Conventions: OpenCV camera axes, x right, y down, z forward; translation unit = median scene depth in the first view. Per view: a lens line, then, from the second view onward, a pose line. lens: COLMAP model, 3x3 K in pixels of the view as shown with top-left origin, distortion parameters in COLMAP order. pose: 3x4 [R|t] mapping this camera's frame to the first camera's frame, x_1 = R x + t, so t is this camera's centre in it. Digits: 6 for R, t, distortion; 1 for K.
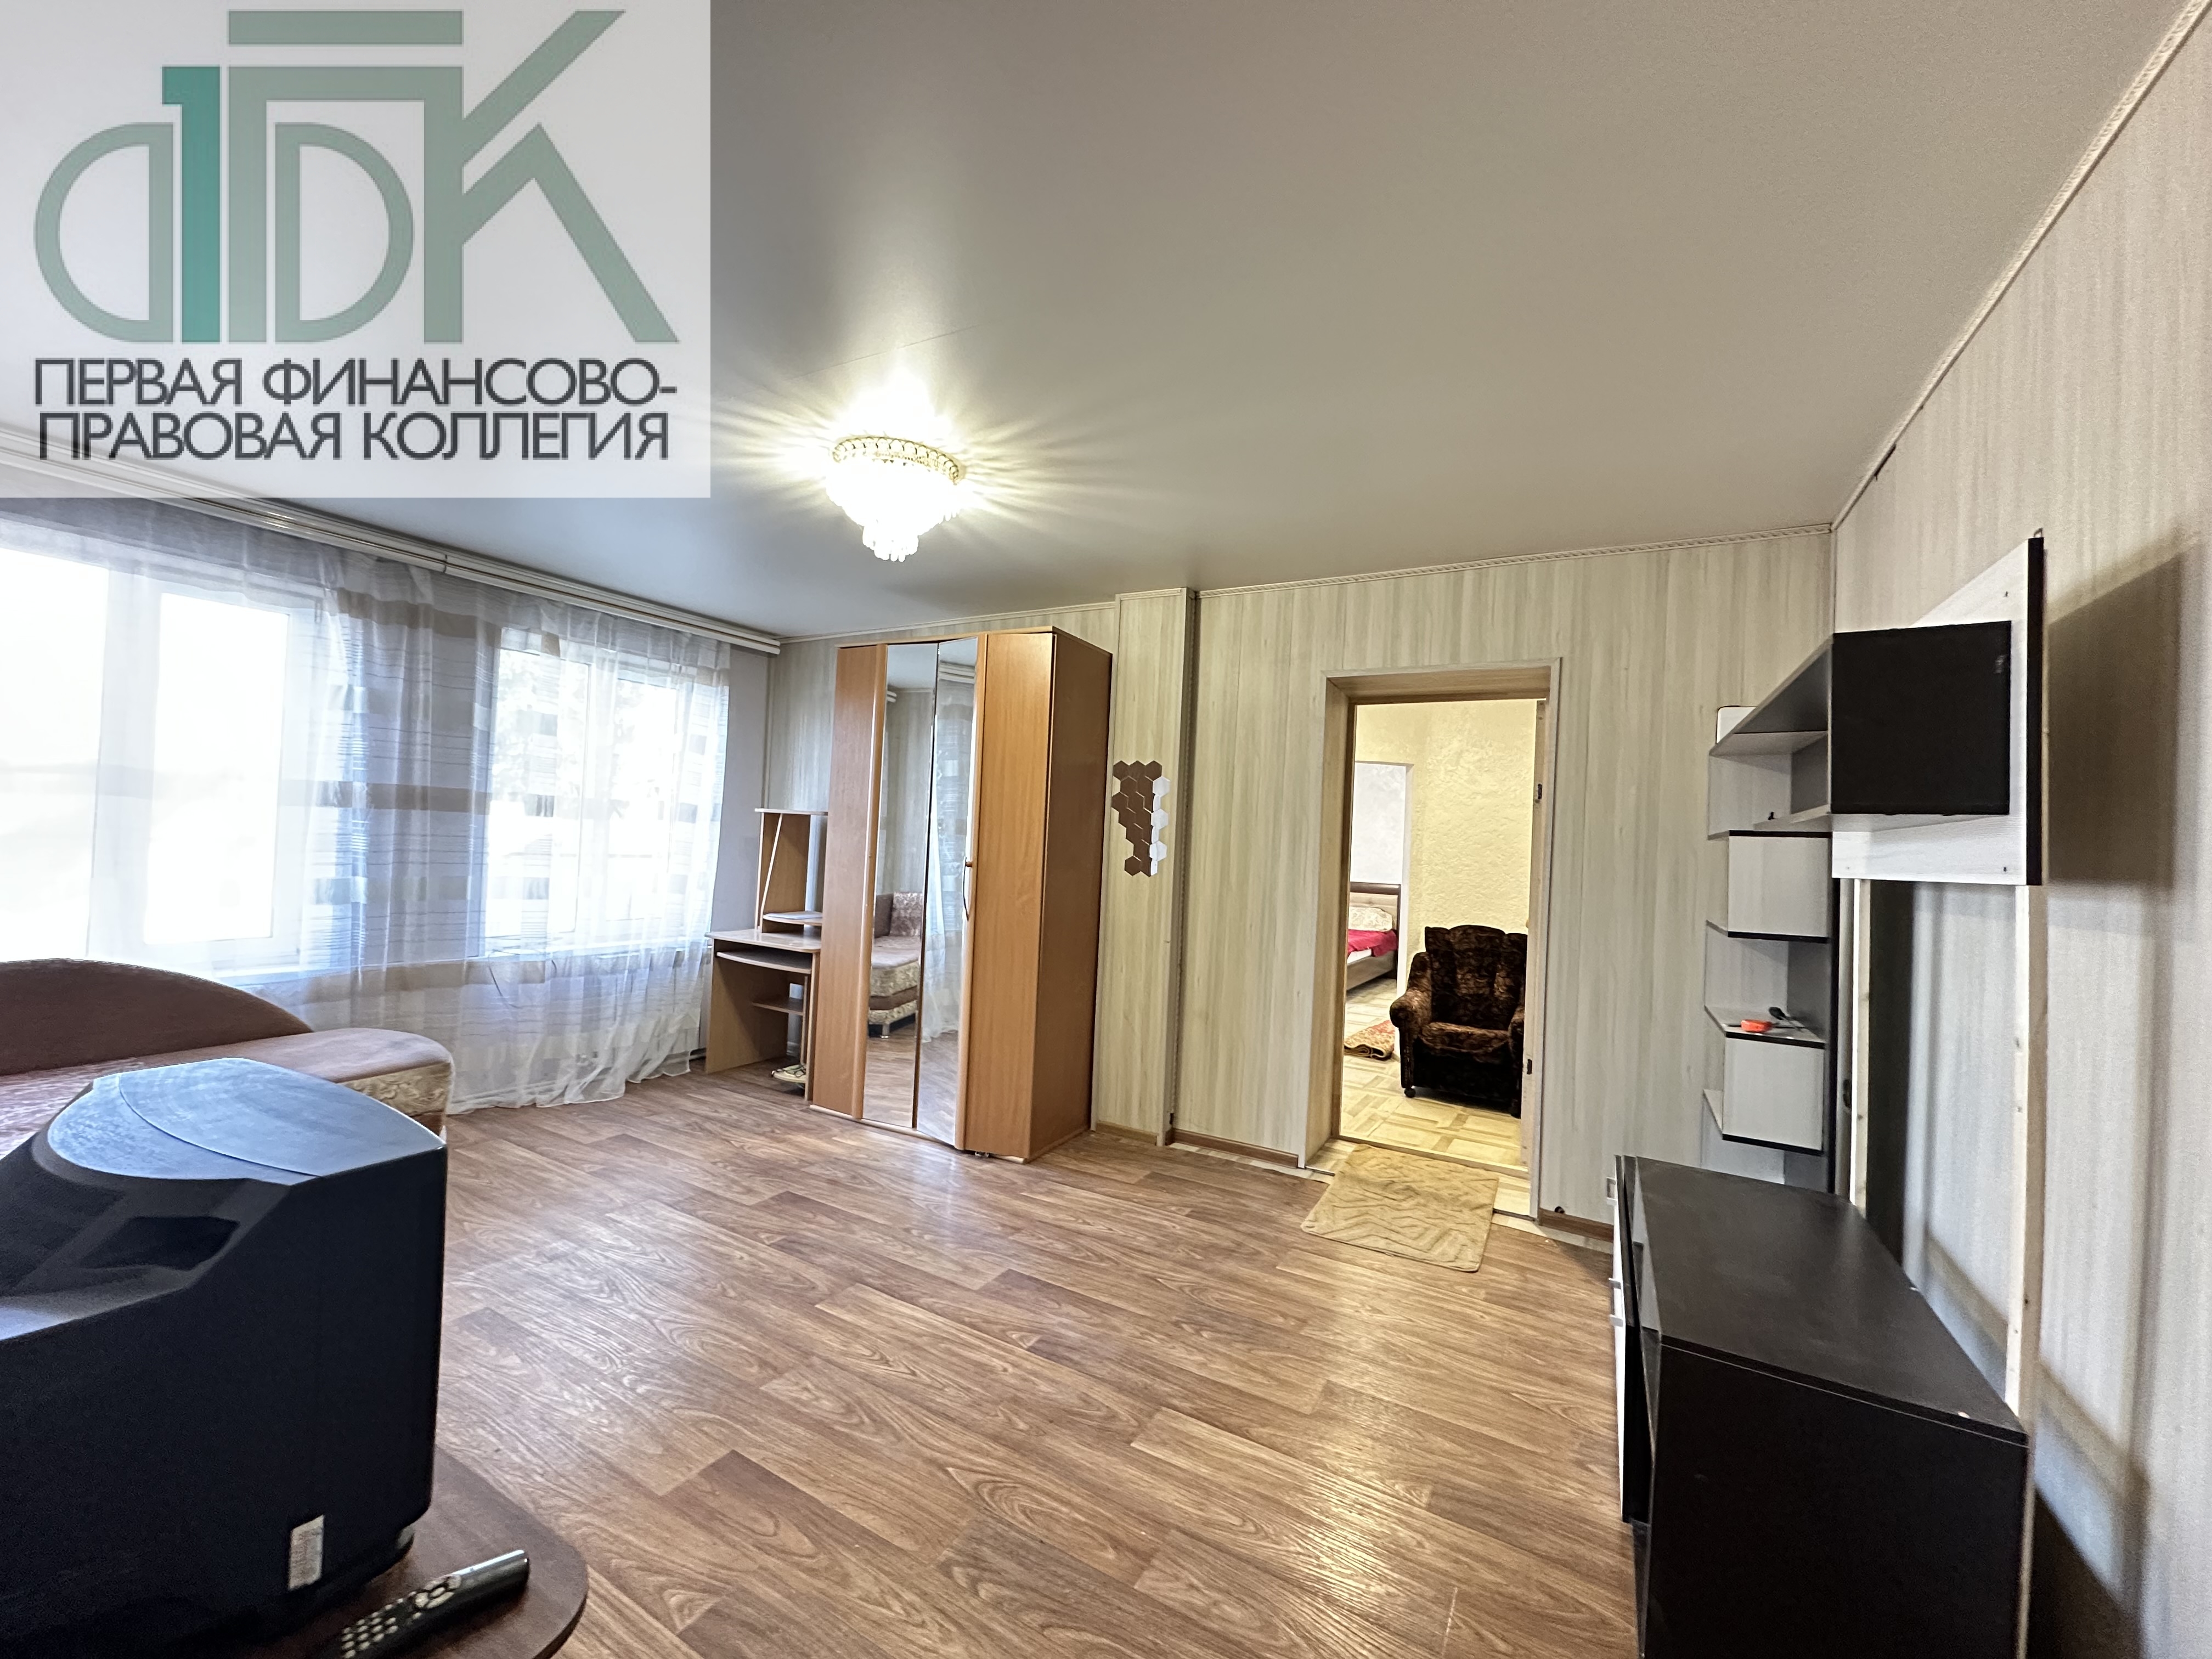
lens RADIAL K [[881.2, 0, 1099.6], [0, 881.2, 829.9], [0, 0, 1]] dist [-0.001910, 0.000776]
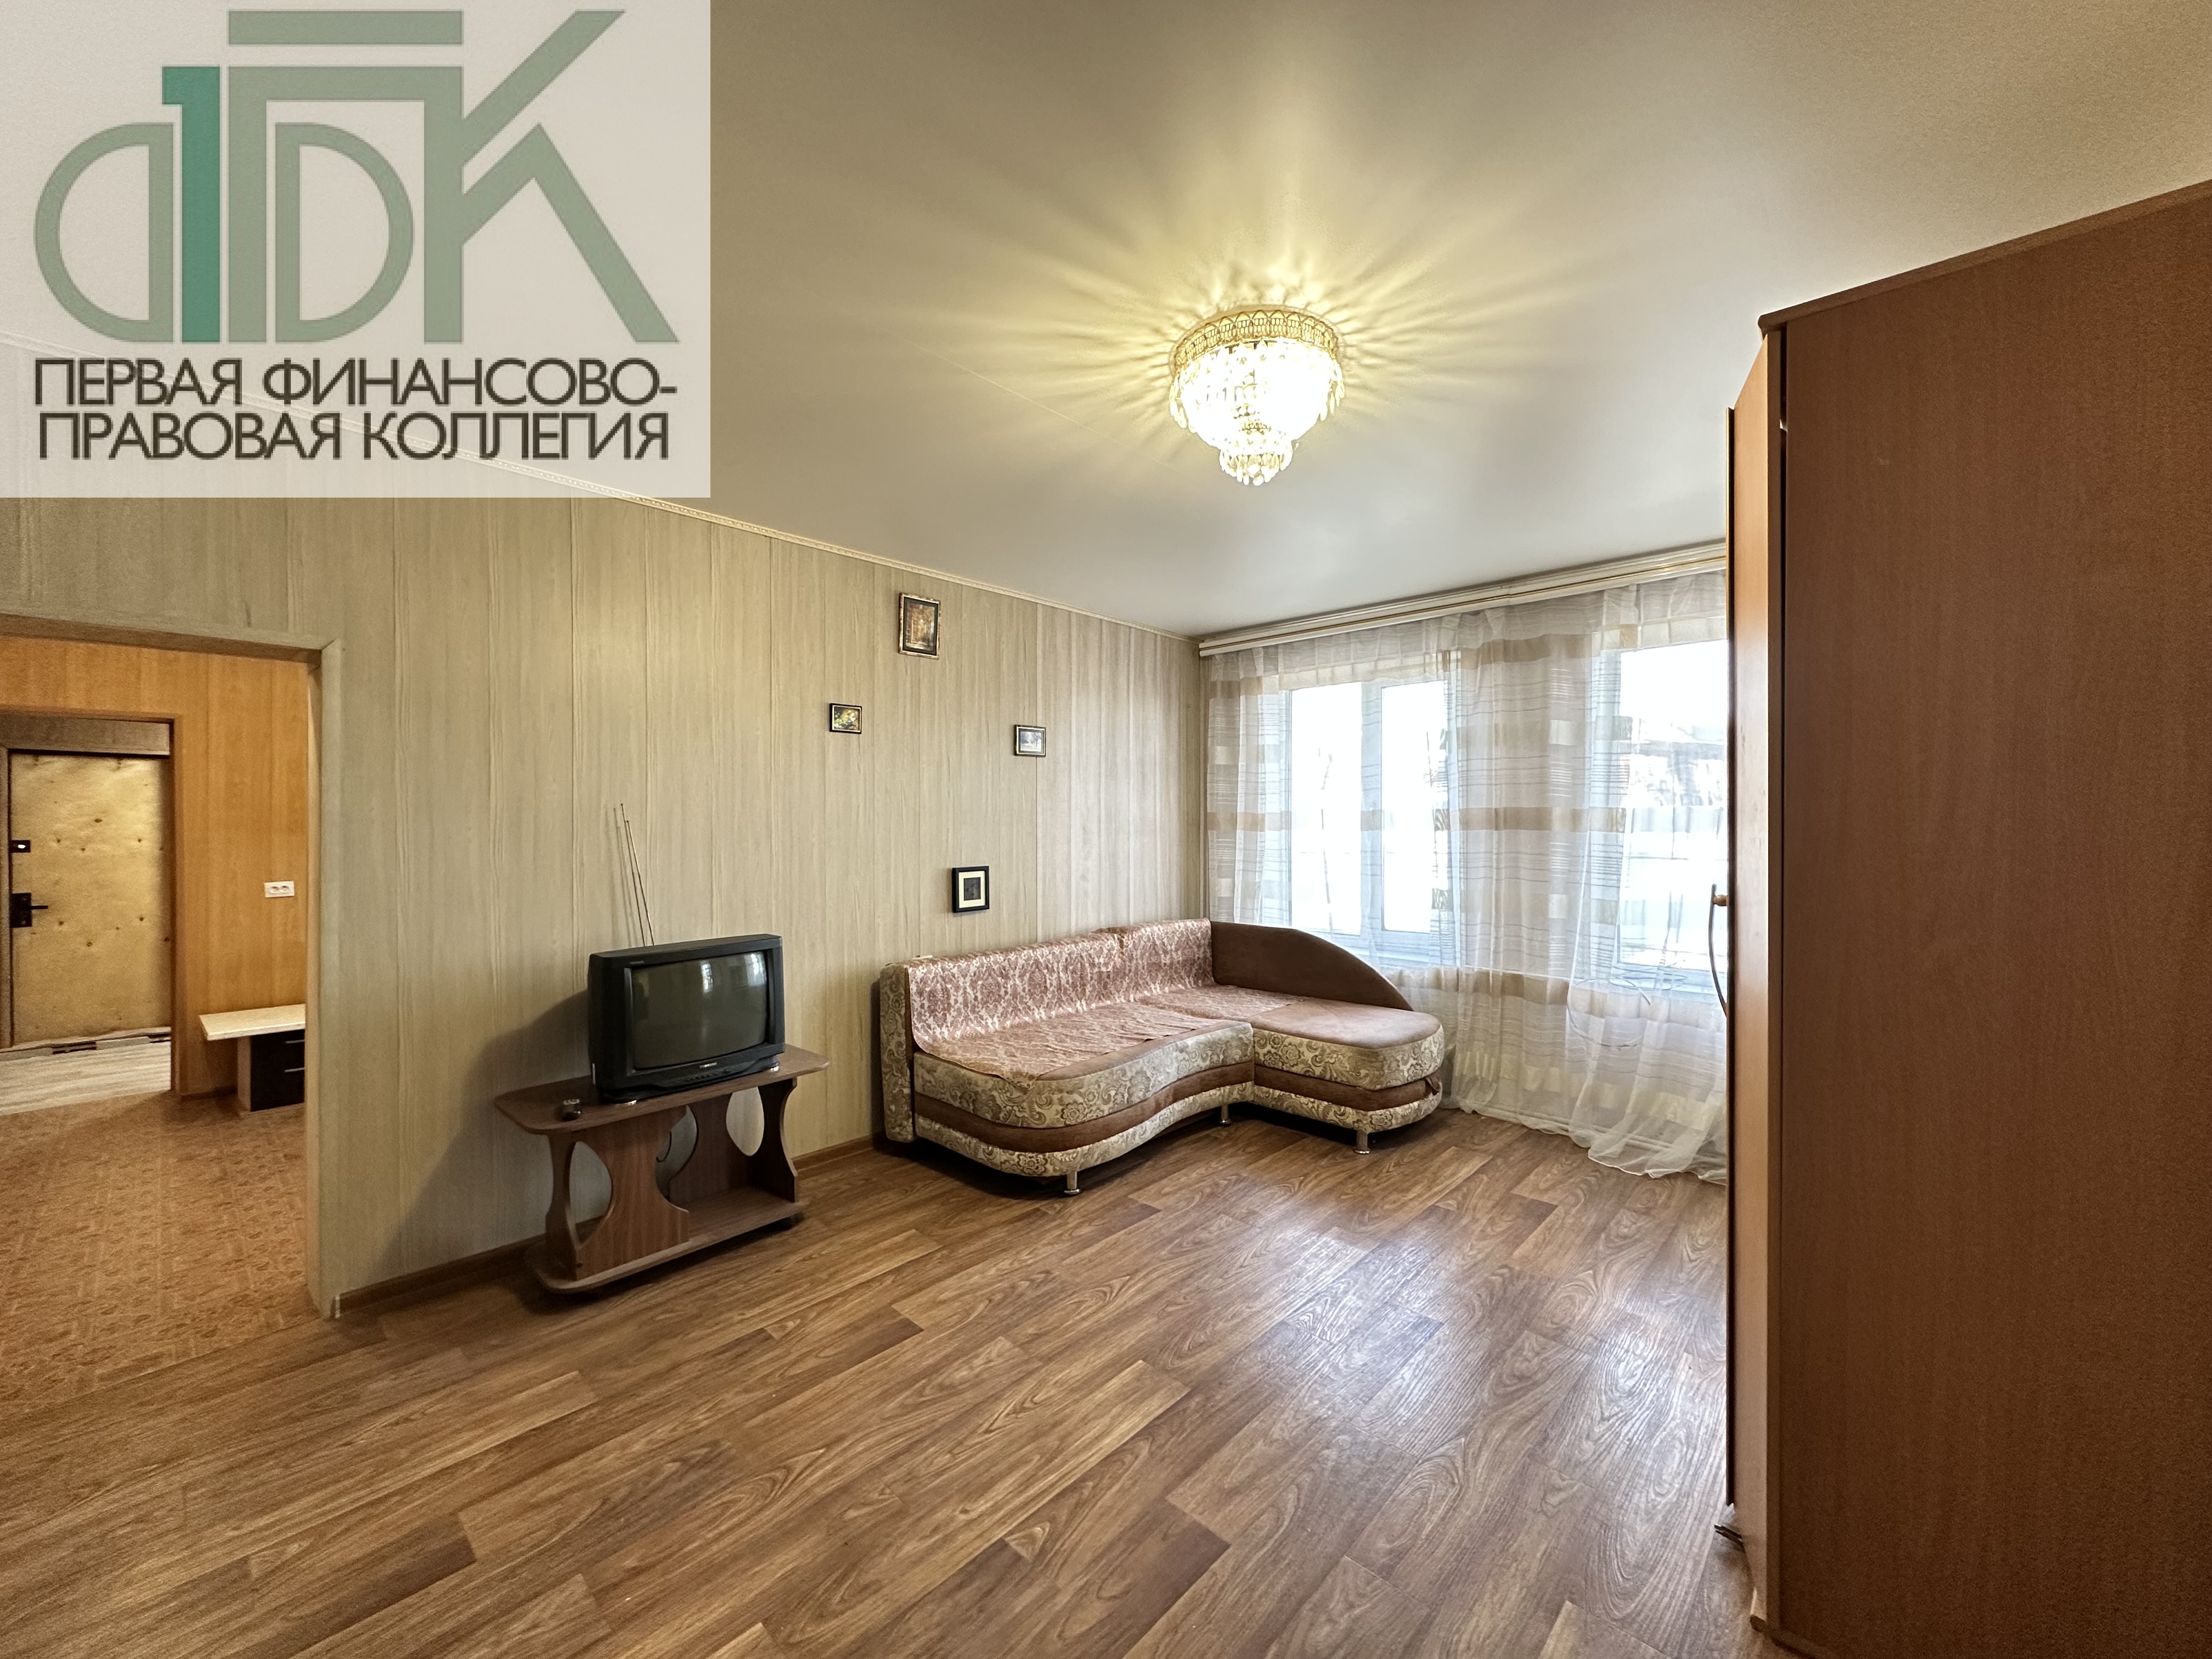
lens RADIAL K [[881.2, 0, 1112.2], [0, 881.2, 832.7], [0, 0, 1]] dist [-0.001910, 0.000776]
pose [[-0.230015, -0.032259, -0.972652, 0.626622], [0.000552, 0.999446, -0.033278, 0.026972], [0.973187, -0.008192, -0.229870, 1.261024]]
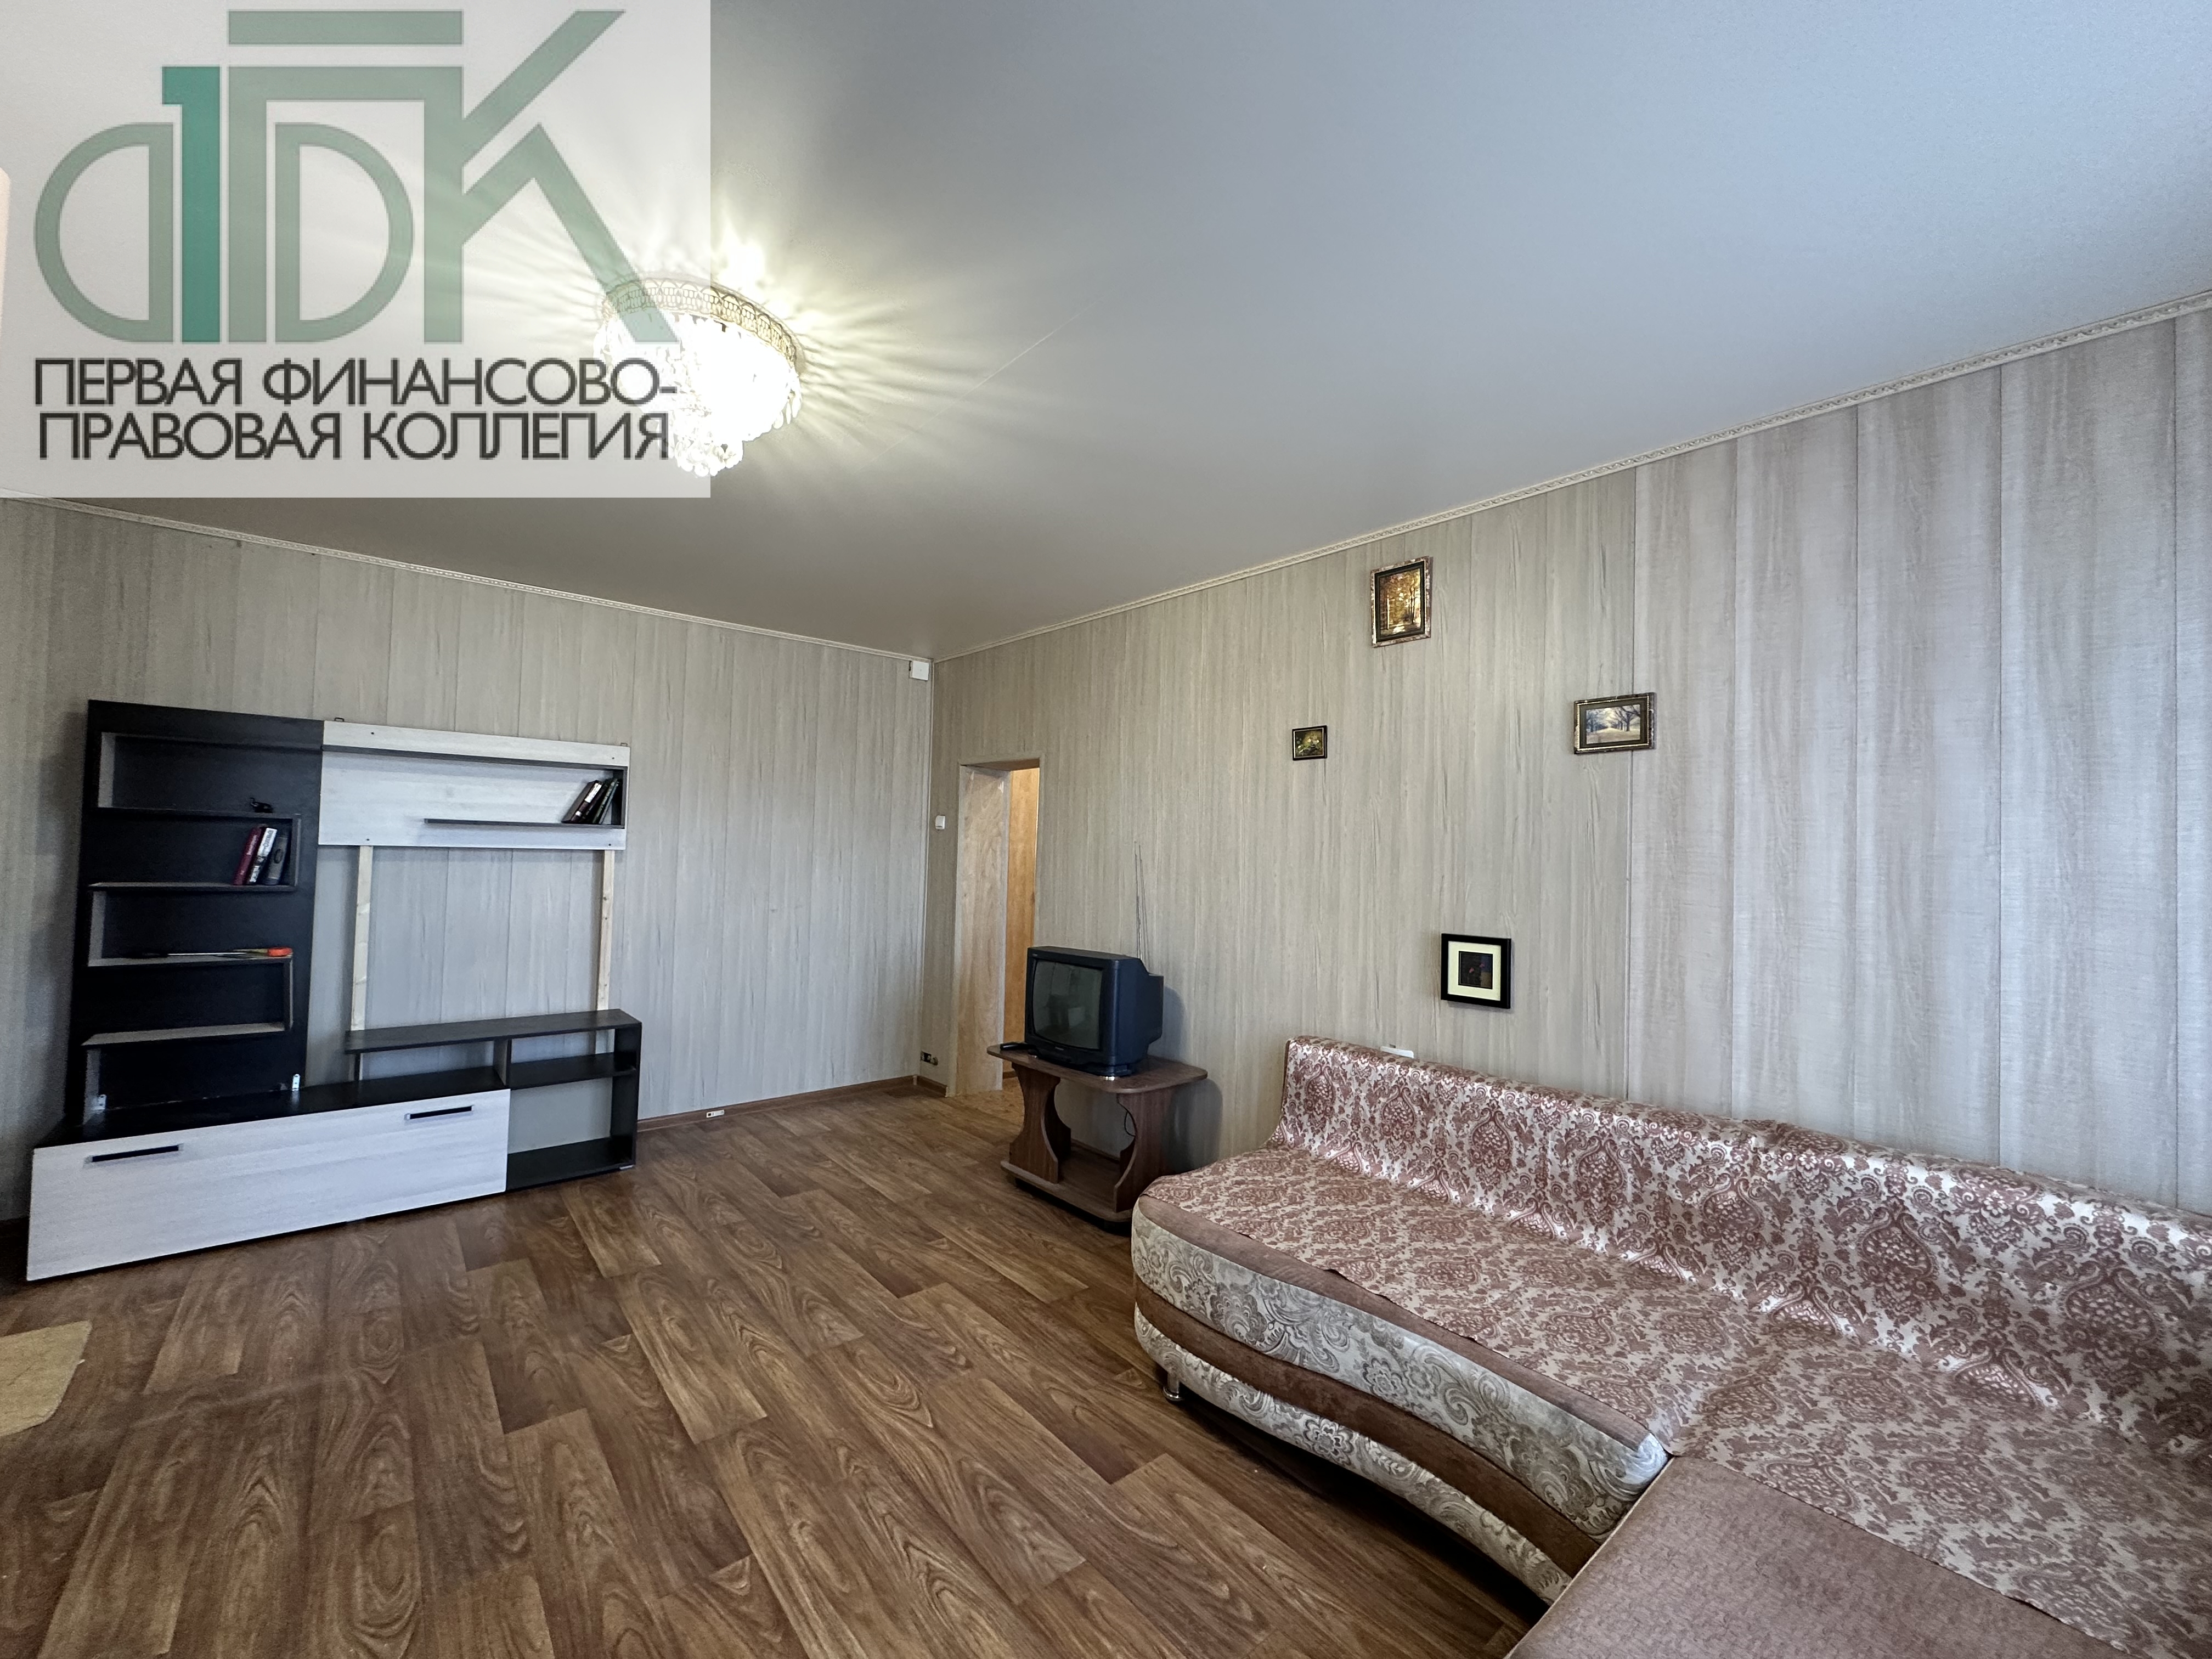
lens RADIAL K [[881.2, 0, 1097.6], [0, 881.2, 834.5], [0, 0, 1]] dist [-0.001910, 0.000776]
pose [[-0.933800, -0.064502, 0.351933, -0.950042], [-0.074209, 0.997142, -0.014148, -0.042221], [-0.350015, -0.039328, -0.935918, 1.826659]]
